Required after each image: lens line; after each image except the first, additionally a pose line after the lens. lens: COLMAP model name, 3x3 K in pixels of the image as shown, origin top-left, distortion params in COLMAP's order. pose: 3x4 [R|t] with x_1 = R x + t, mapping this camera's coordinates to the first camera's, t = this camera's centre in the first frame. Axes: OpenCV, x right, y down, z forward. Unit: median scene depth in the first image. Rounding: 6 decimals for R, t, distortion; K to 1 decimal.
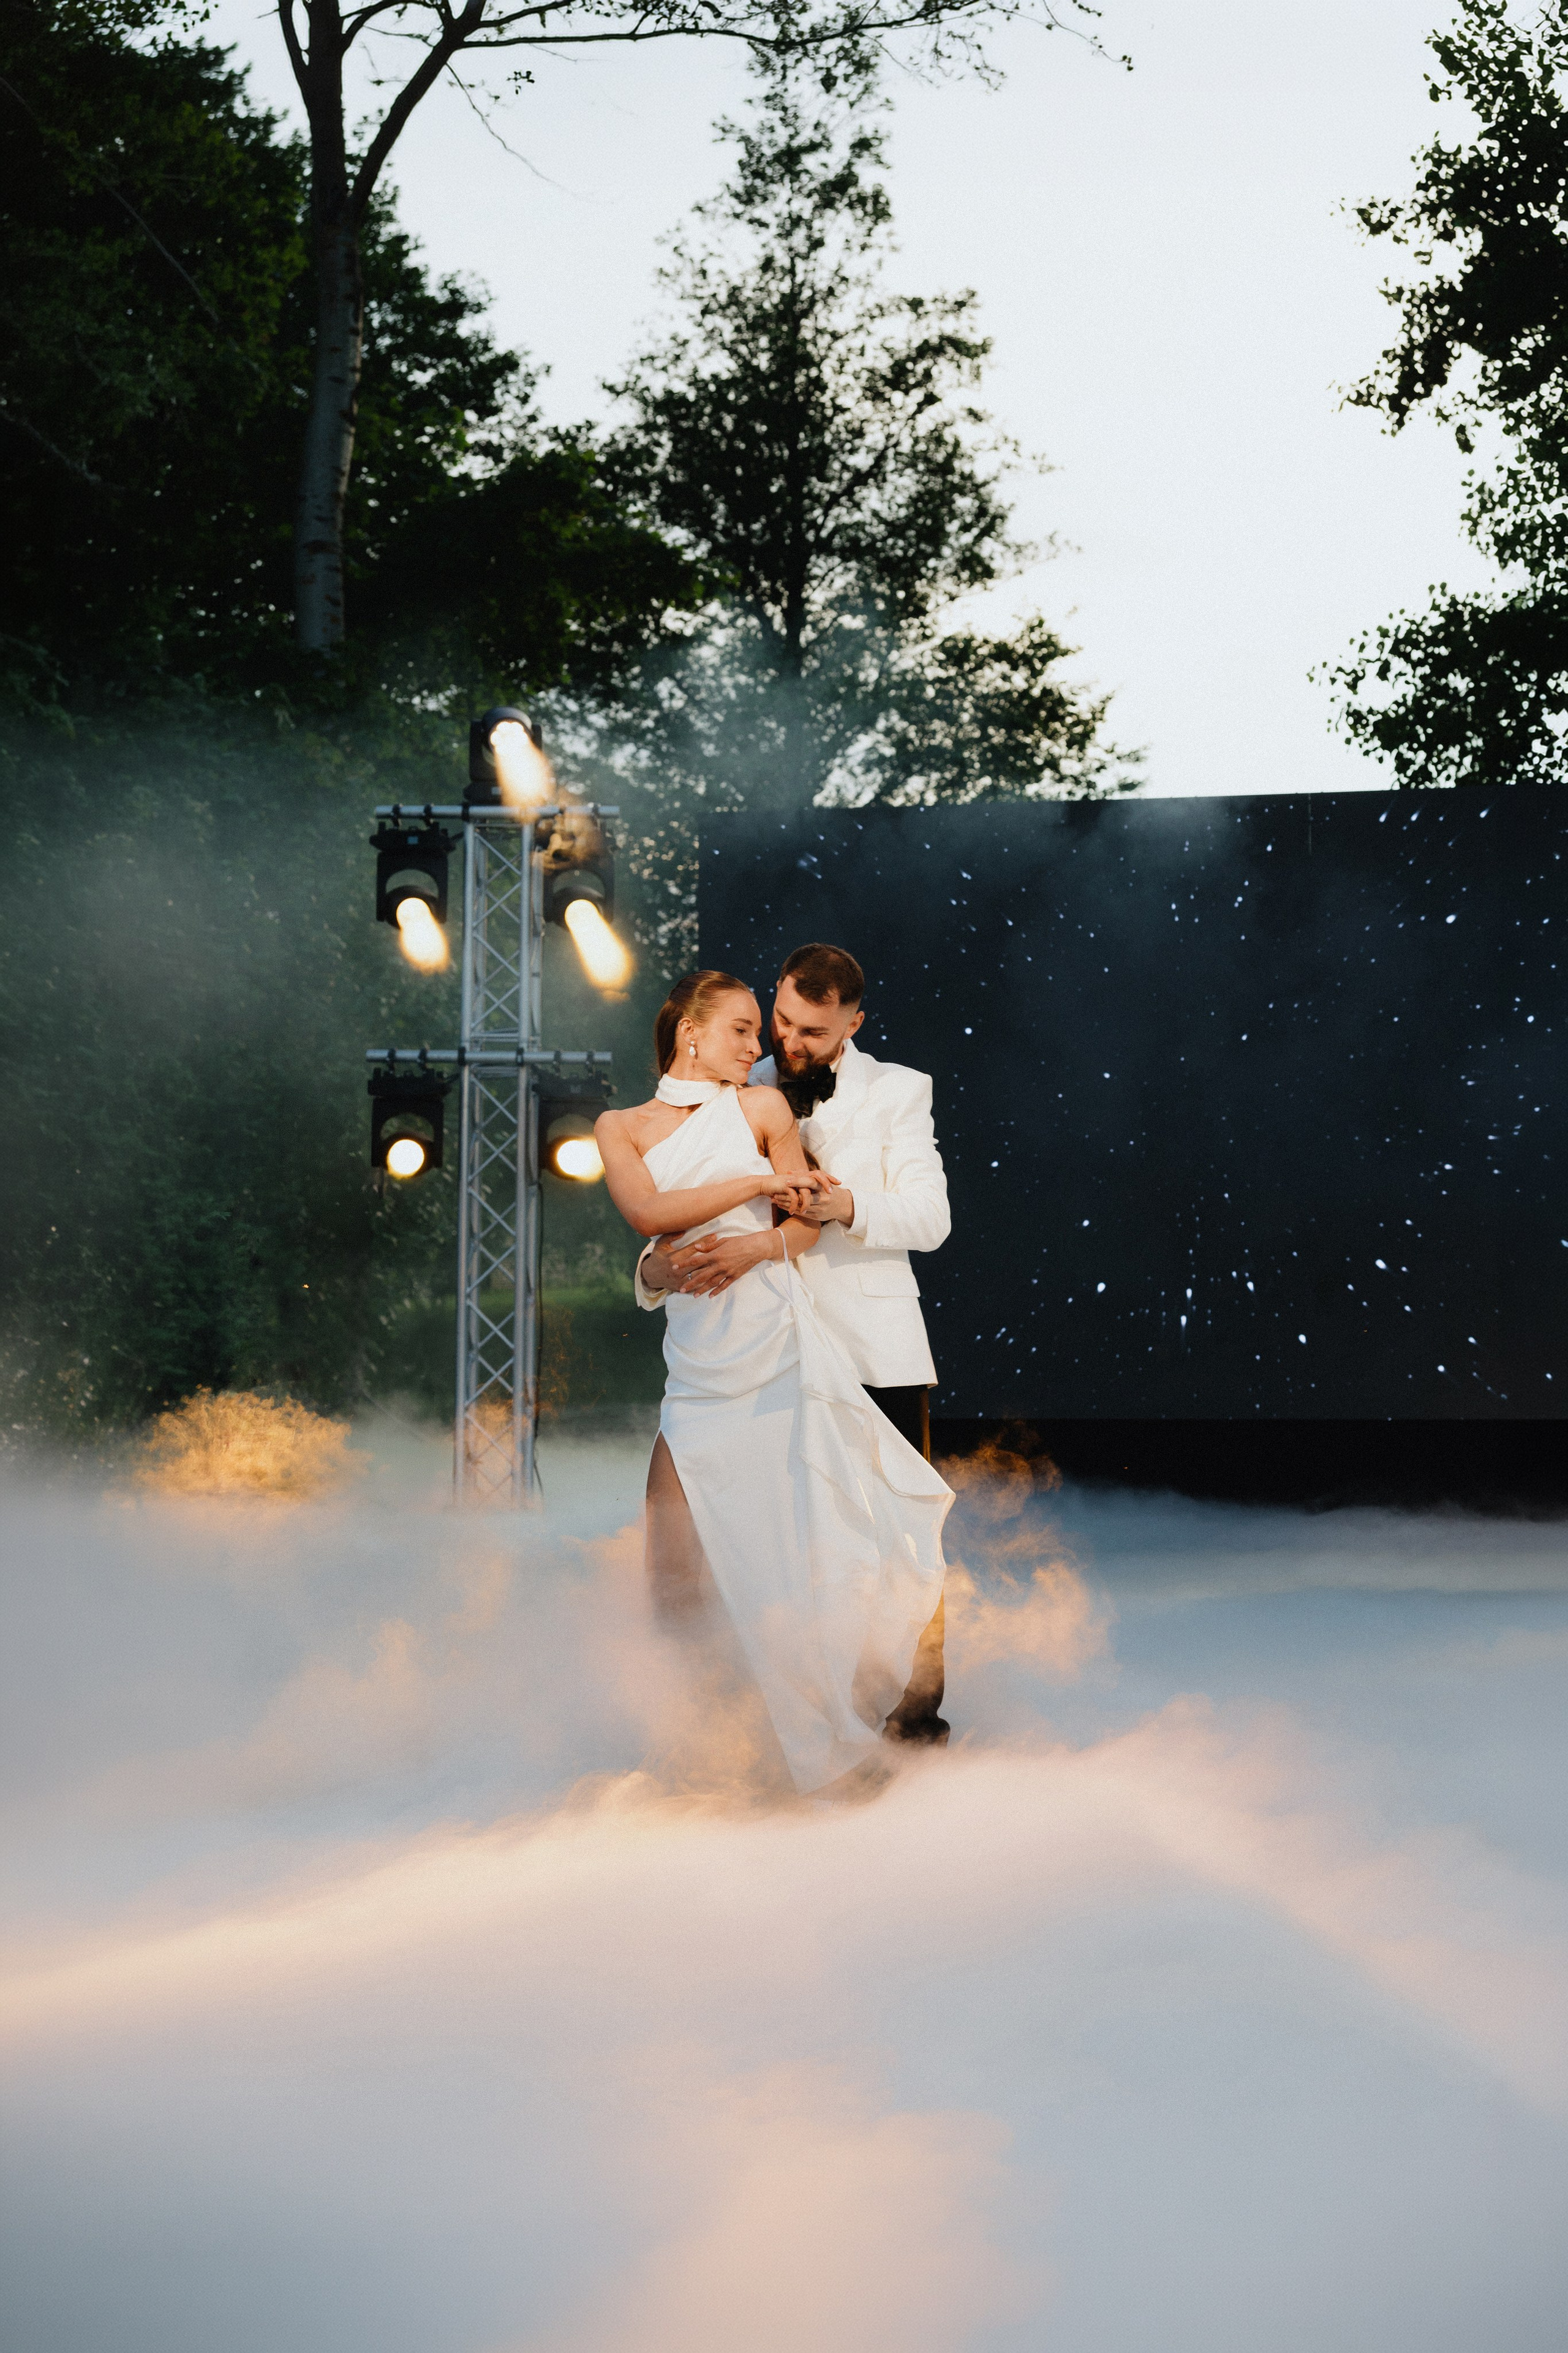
lens RADIAL K [[2787.9, 0, 837.5], [0, 2787.9, 1178.5], [0, 0, 1]] dist [0.016052, 0.014204]
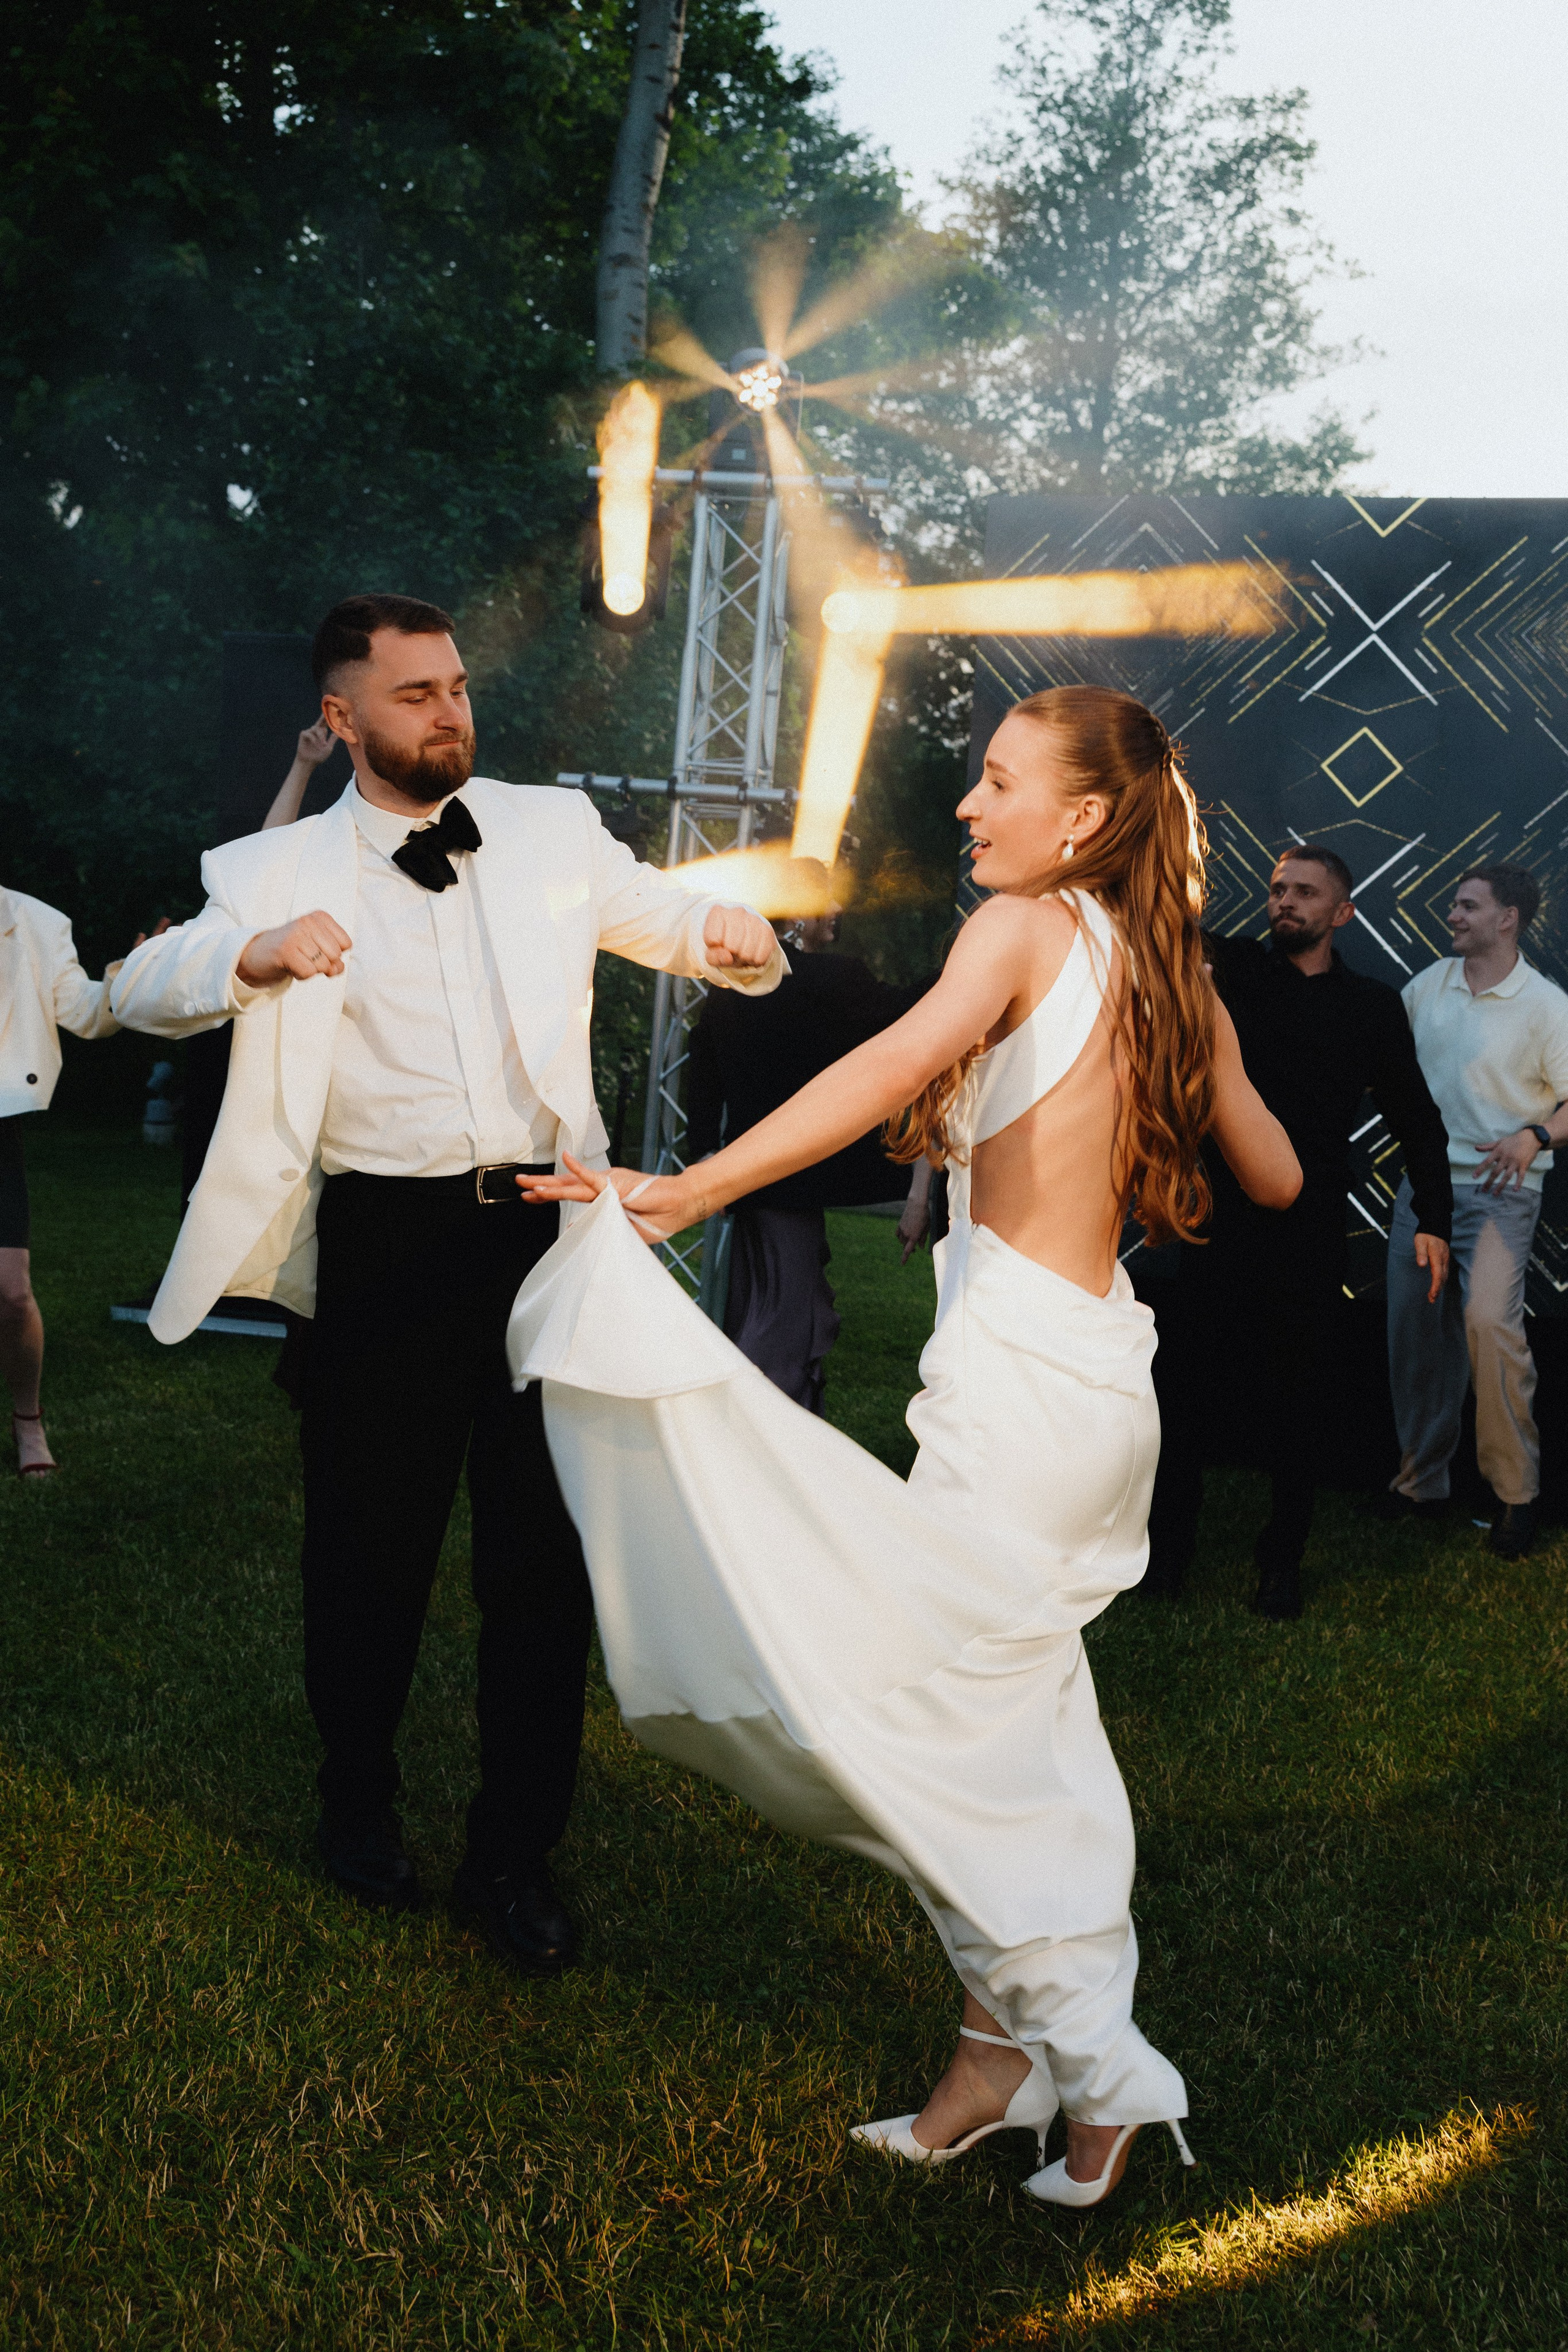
lens RADIAL K [[2236.2, 0, 786.4], [0, 2236.2, 1184.8], [0, 0, 1]] dist [0.011421, 0.012613]
pose [[0.988739, 0.085921, -0.122523, -0.003965], [-0.071242, 0.990271, 0.119530, -0.003112], [0.131601, -0.109455, 0.985241, 0.111006]]
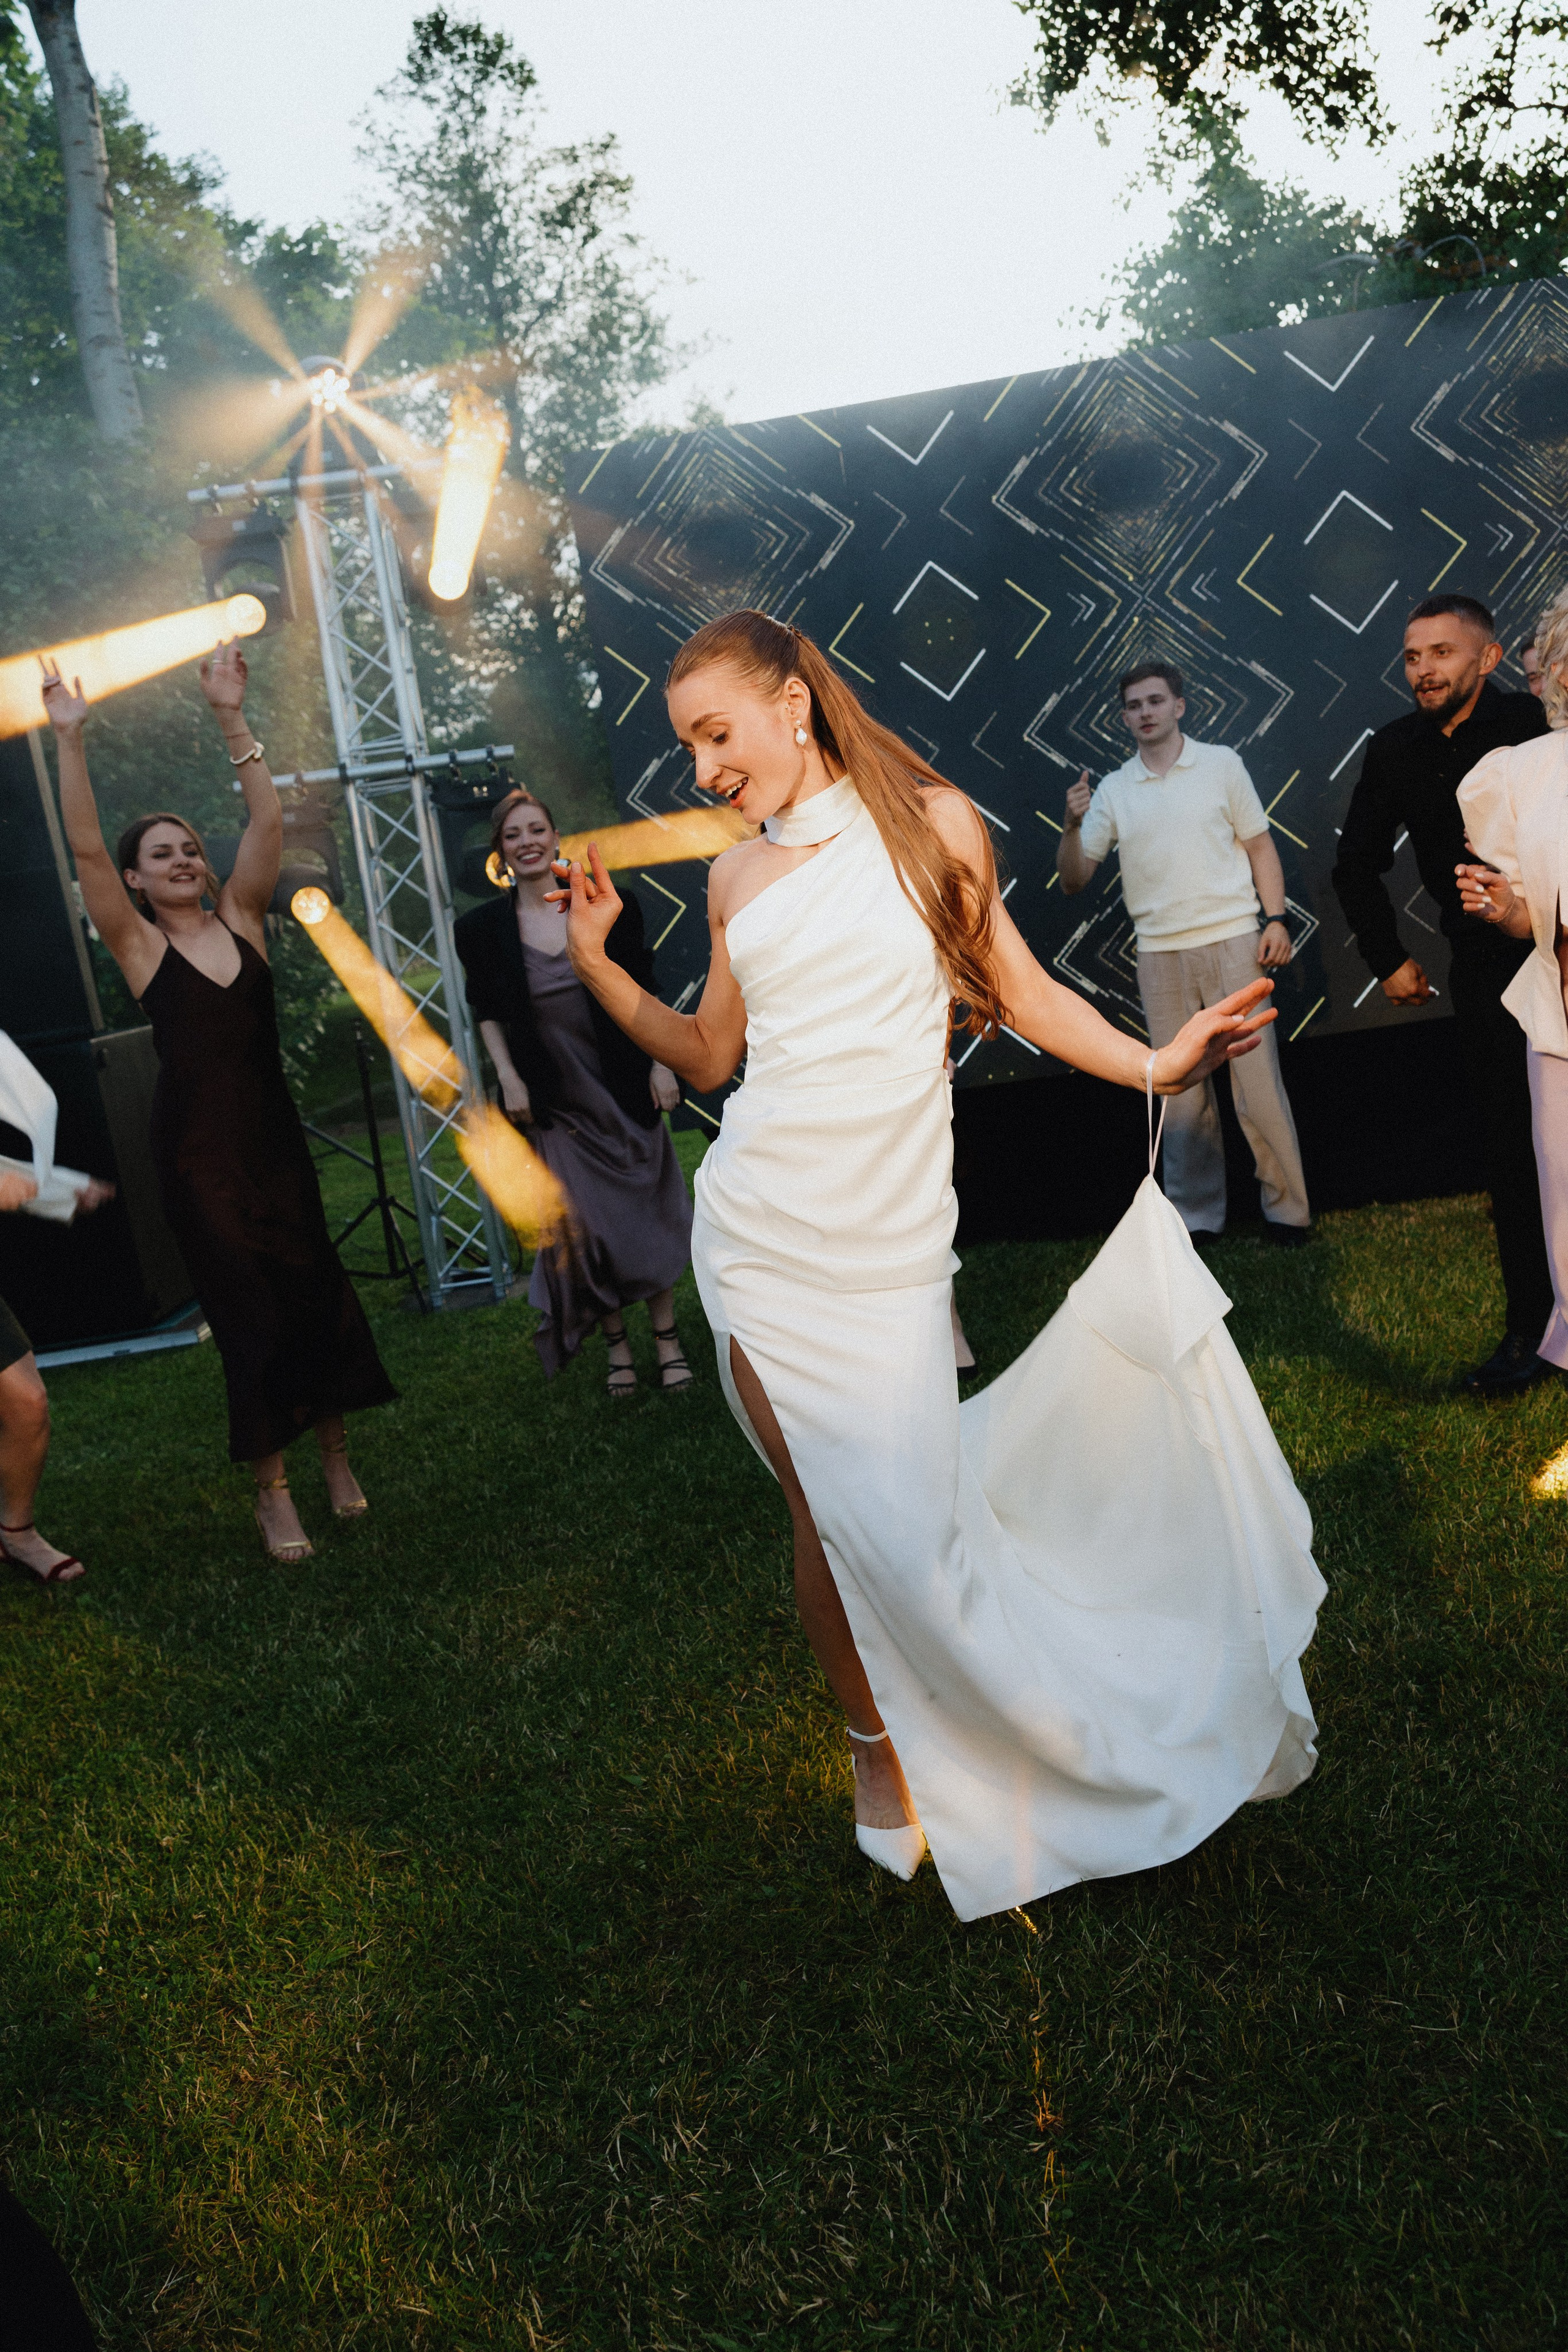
lens RADIAL K [[1781.4, 0, 784.0], [0, 1781.4, 1176.0], [0, 0, 1]] dist [-0.003890, 0.009028]
pose [[0.982931, -0.161370, 0.088349, -0.021500], [0.142947, 0.972212, 0.185393, -0.001529], [-0.115810, -0.169600, 0.978685, 0.130044]]
